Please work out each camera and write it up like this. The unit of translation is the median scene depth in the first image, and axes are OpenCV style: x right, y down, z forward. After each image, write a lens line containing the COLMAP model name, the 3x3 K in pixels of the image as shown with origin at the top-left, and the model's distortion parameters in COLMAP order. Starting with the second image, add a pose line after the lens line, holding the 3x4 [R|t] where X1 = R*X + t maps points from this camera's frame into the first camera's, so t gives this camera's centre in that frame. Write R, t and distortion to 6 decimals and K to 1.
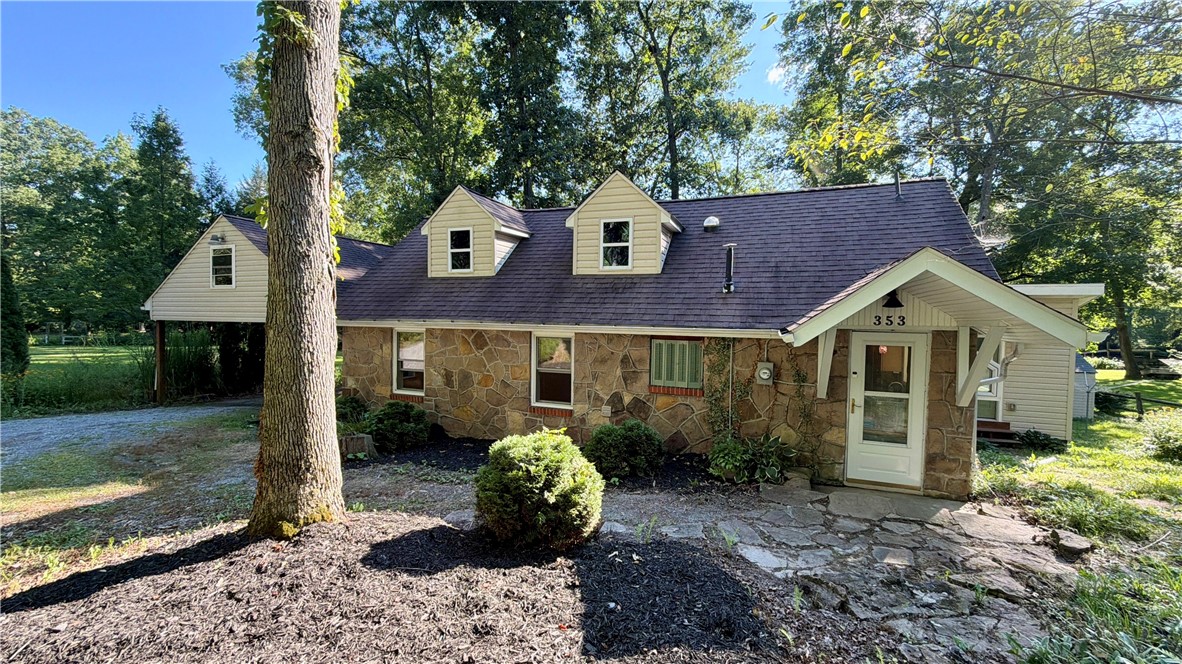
lens RADIAL K [[471.3, 0, 587.5], [0, 471.3, 331.5], [0, 0, 1]] dist [0.001988, -0.000038]
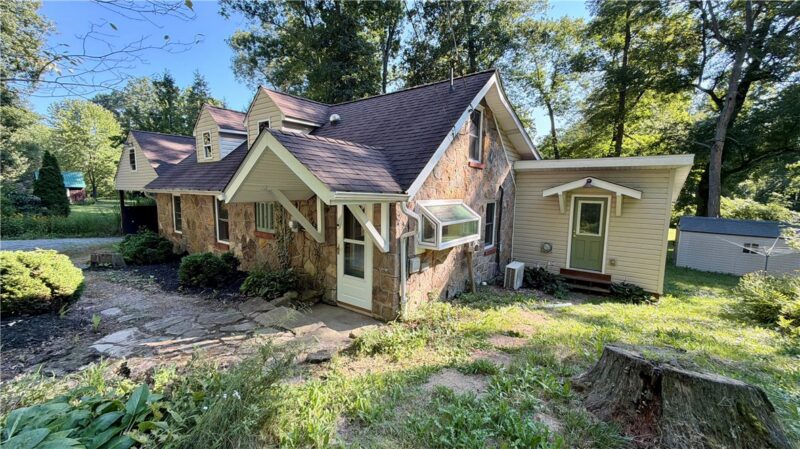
lens RADIAL K [[319.0, 0, 401.5], [0, 319.0, 222.8], [0, 0, 1]] dist [0.001988, -0.000038]
pose [[0.965771, 0.026661, -0.258023, 0.769219], [-0.008679, 0.997468, 0.070583, 0.011010], [0.259252, -0.065928, 0.963557, 0.123542]]
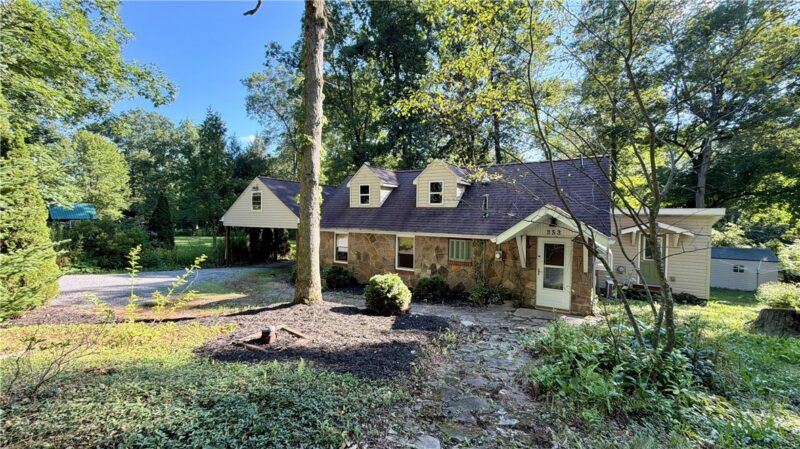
lens RADIAL K [[319.0, 0, 398.2], [0, 319.0, 224.6], [0, 0, 1]] dist [0.001988, -0.000038]
pose [[0.984575, 0.002450, -0.174947, 0.146607], [-0.004202, 0.999945, -0.009645, -0.031707], [0.174914, 0.010231, 0.984531, -0.430256]]
